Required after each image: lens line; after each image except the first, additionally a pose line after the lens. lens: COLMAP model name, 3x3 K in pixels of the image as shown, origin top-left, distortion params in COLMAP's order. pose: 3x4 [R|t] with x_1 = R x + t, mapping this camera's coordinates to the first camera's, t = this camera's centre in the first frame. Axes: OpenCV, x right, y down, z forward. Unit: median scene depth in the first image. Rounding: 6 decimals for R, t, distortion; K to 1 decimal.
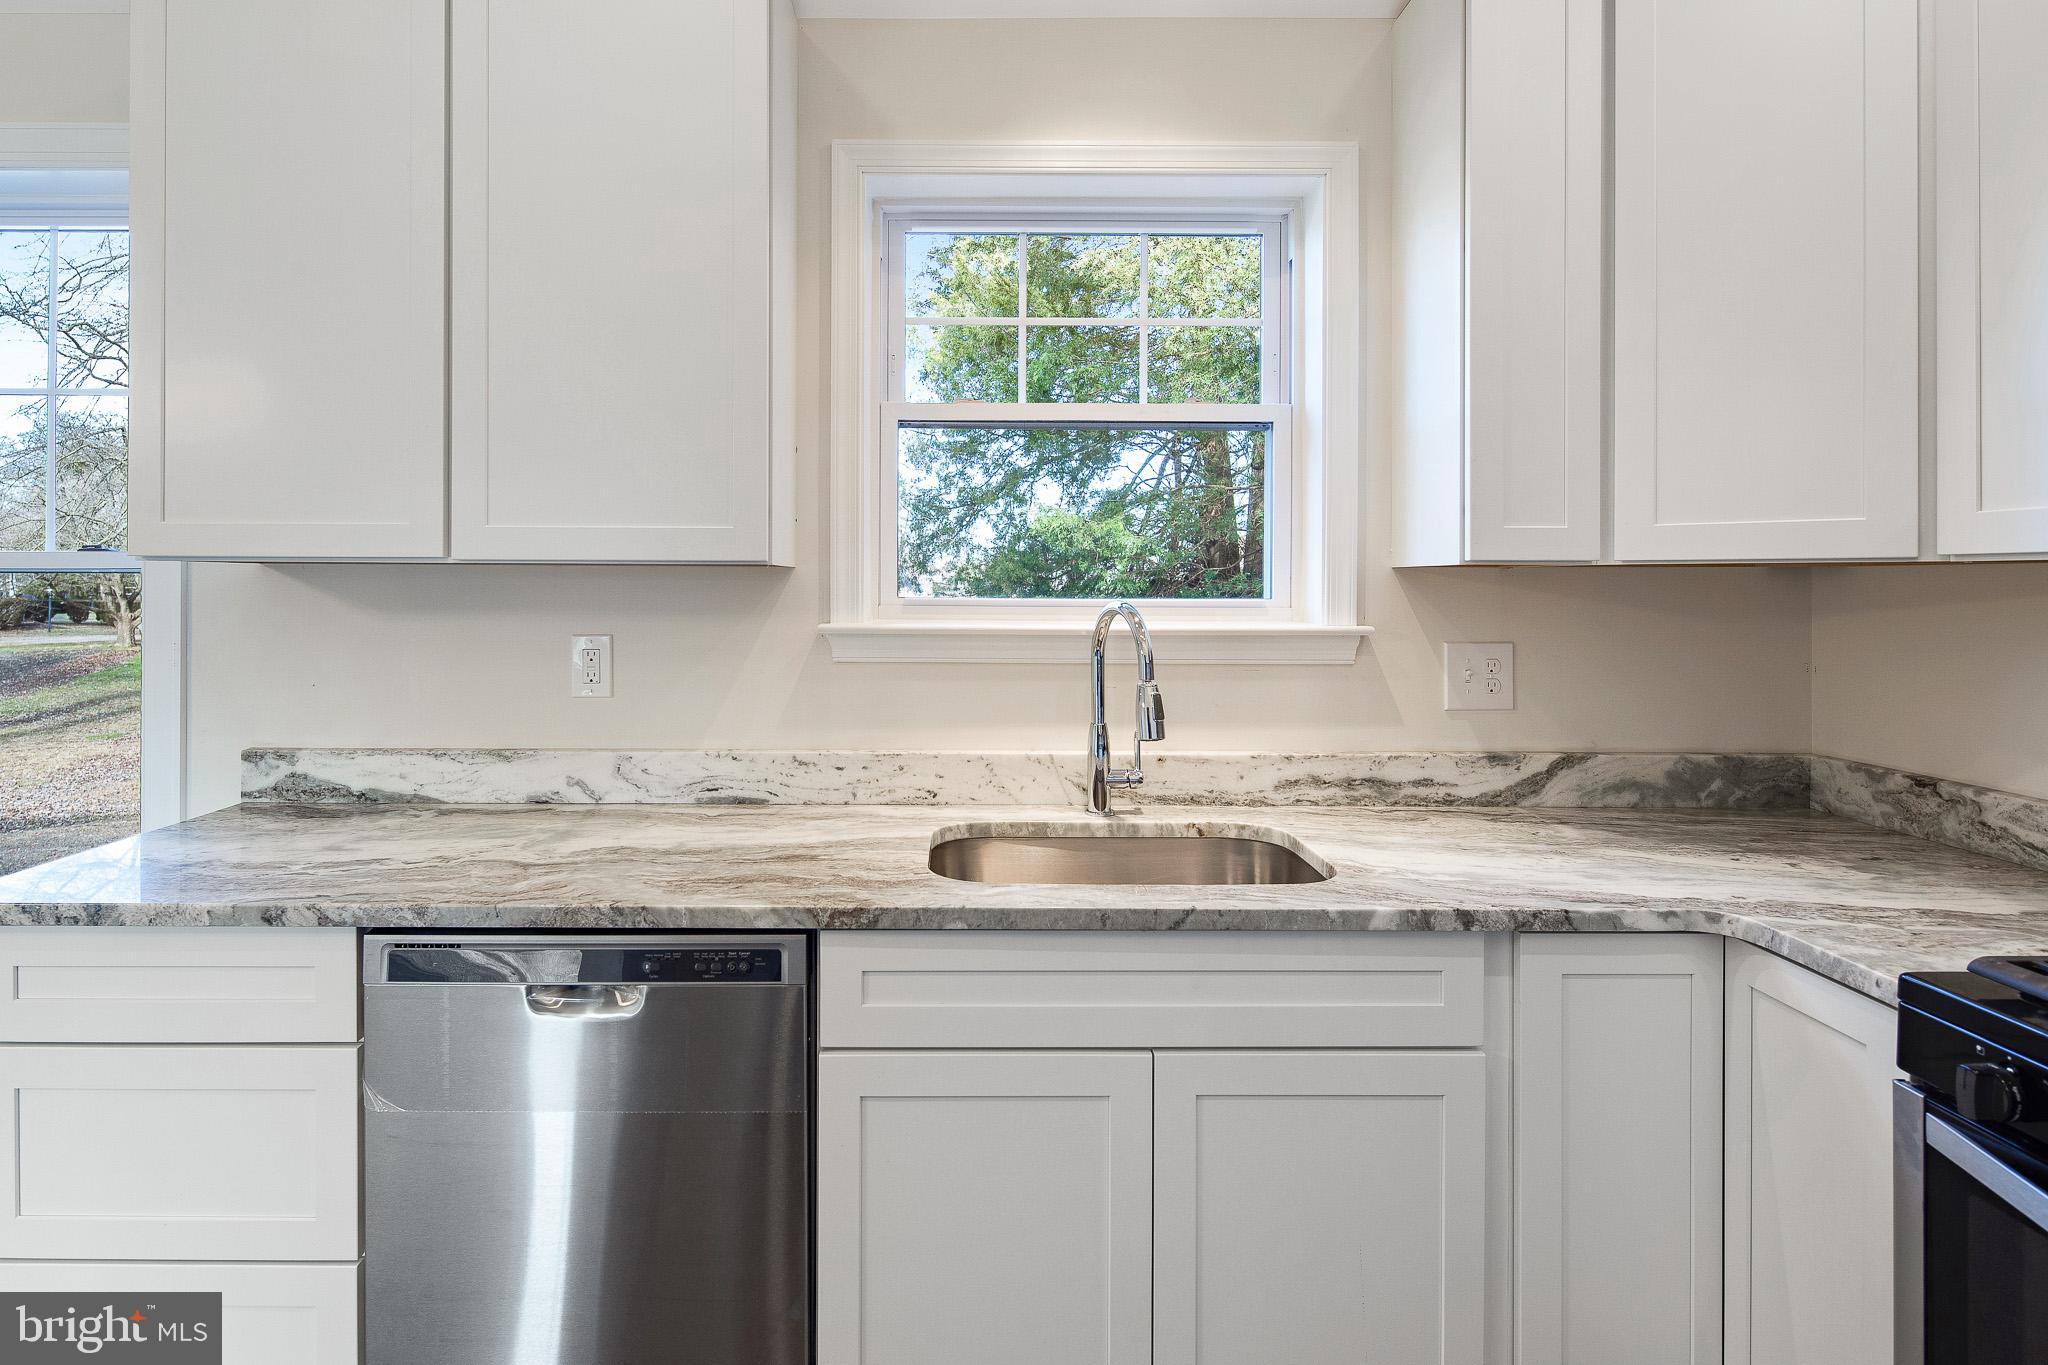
lens RADIAL K [[1005.5, 0, 961.8], [0, 1005.5, 605.6], [0, 0, 1]] dist [0.007275, -0.005778]
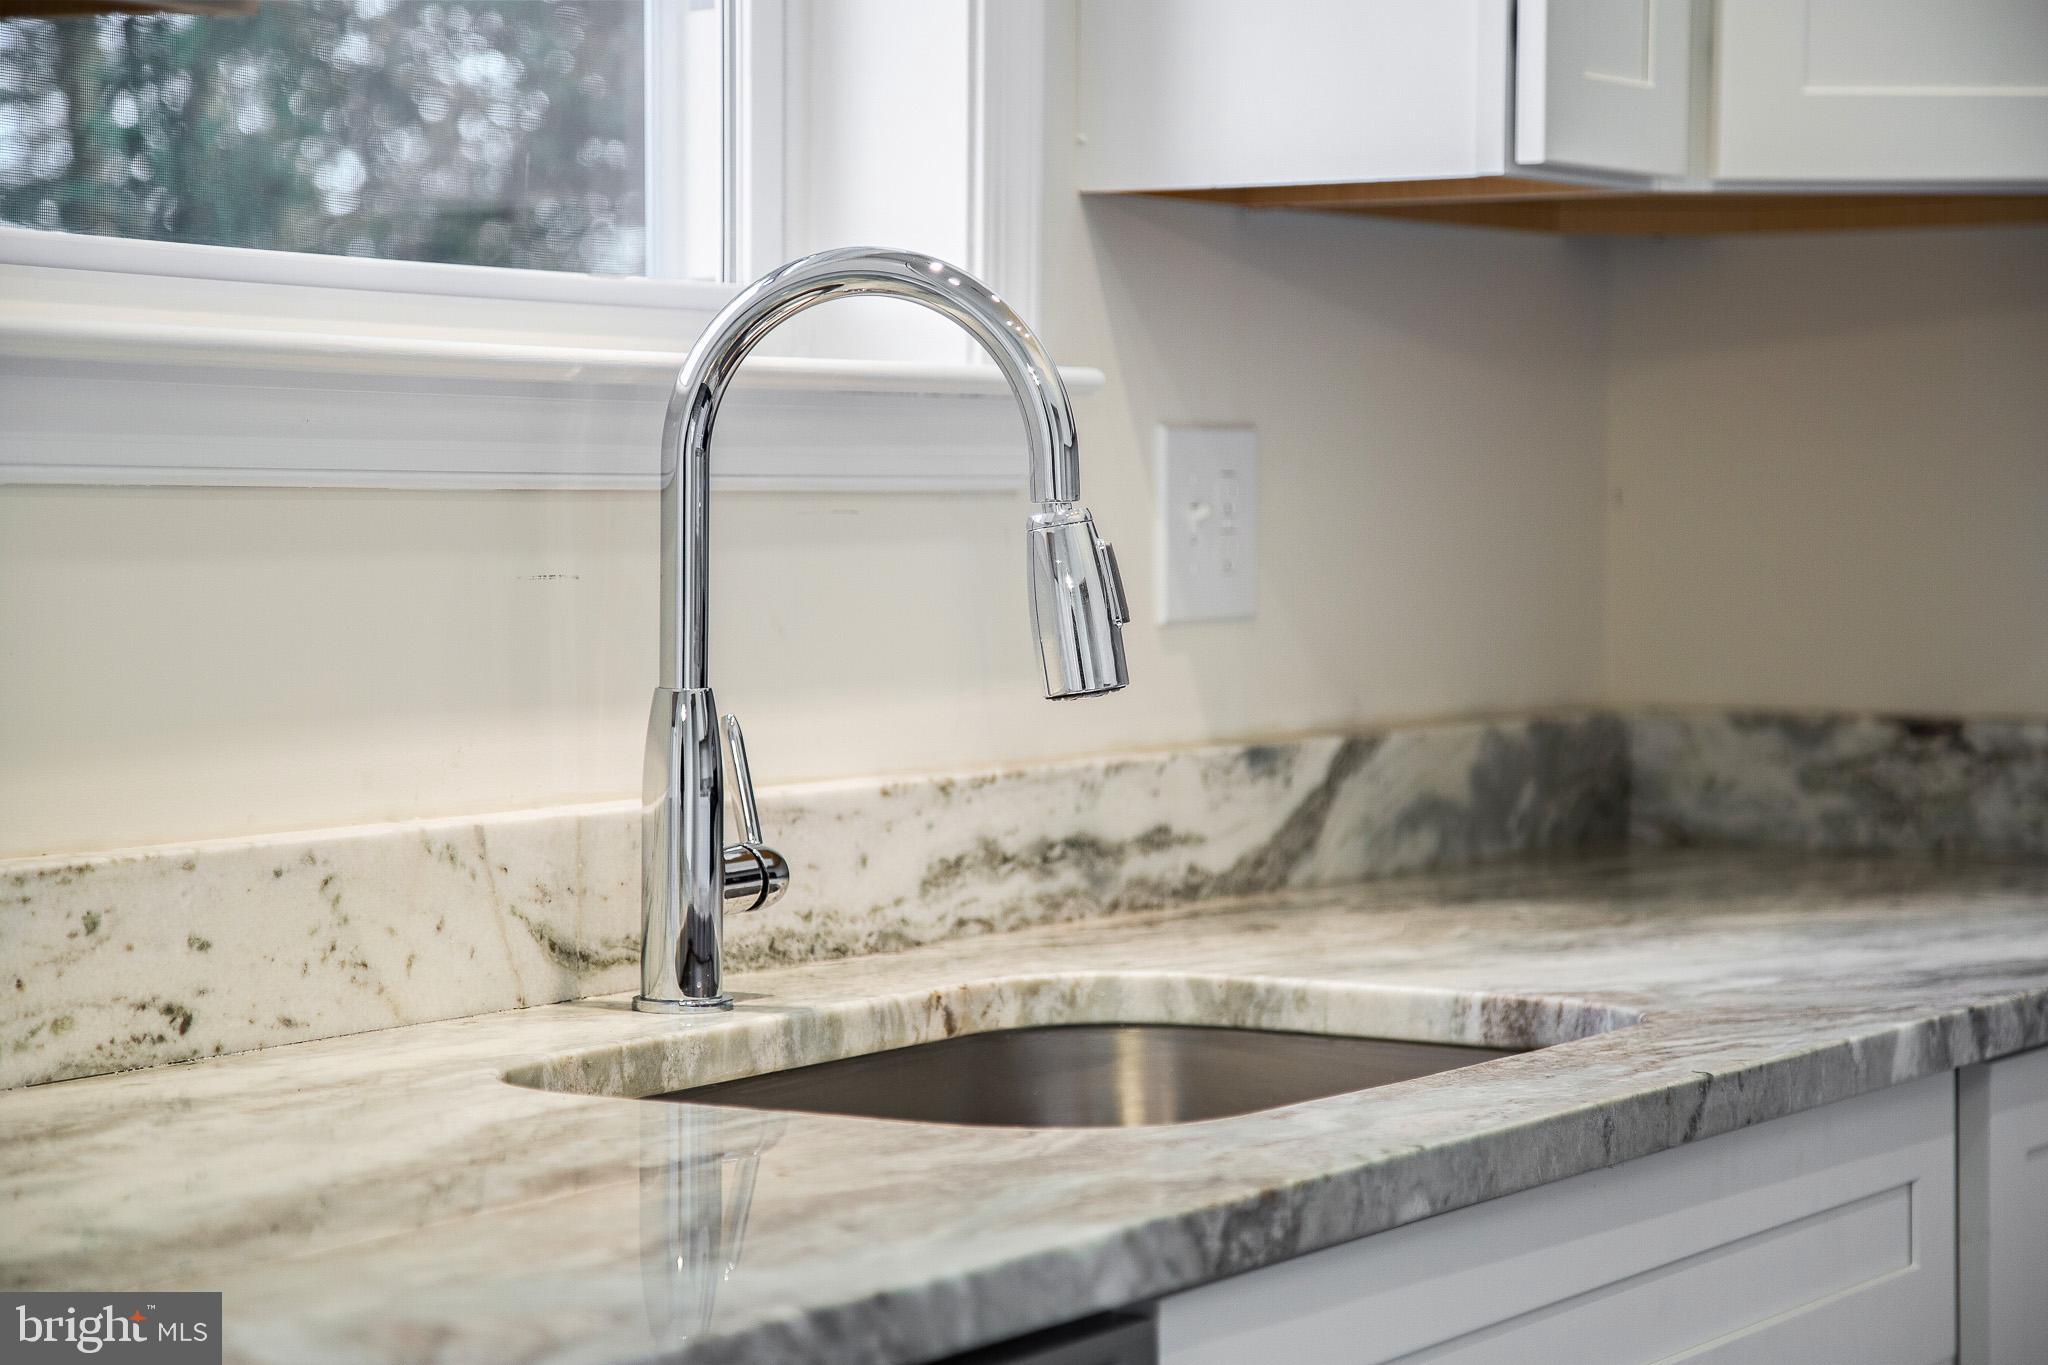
lens RADIAL K [[4840.4, 0, 1018.1], [0, 4840.4, 682.5], [0, 0, 1]] dist [0.474139, 0.000000]
pose [[0.504375, -0.035922, 0.862737, -0.953053], [0.010031, 0.999311, 0.035744, 0.065782], [-0.863426, -0.009375, 0.504388, 0.227446]]
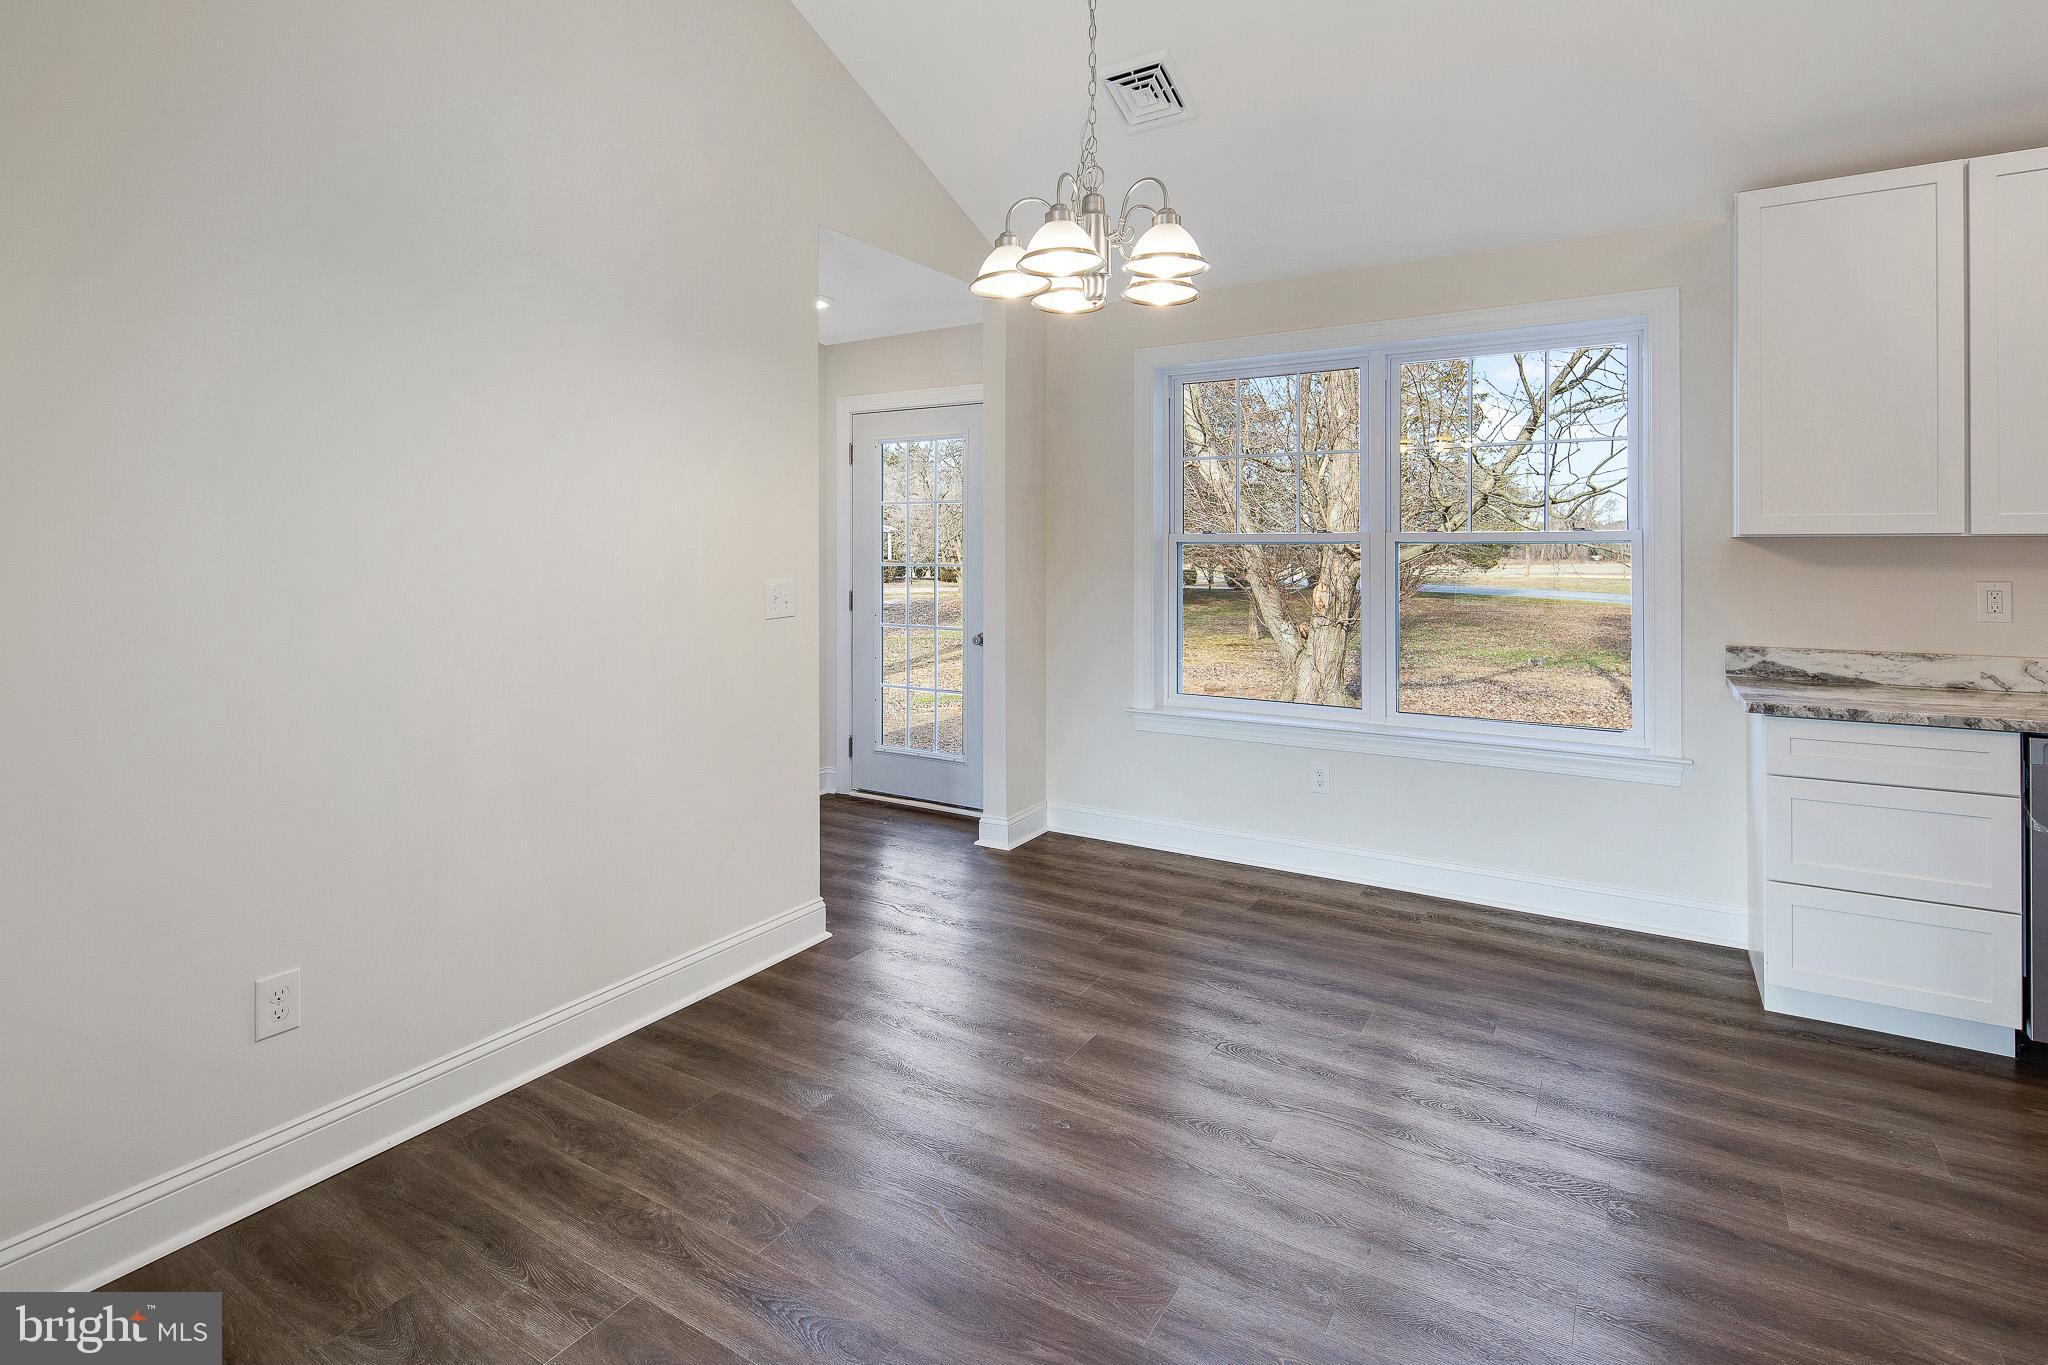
lens RADIAL K [[1005.5, 0, 1039.9], [0, 1005.5, 555.2], [0, 0, 1]] dist [0.007275, -0.005778]
pose [[0.862196, -0.003300, -0.506565, -0.857444], [-0.002037, 0.999948, -0.009982, 0.008330], [0.506571, 0.009638, 0.862144, -1.072024]]
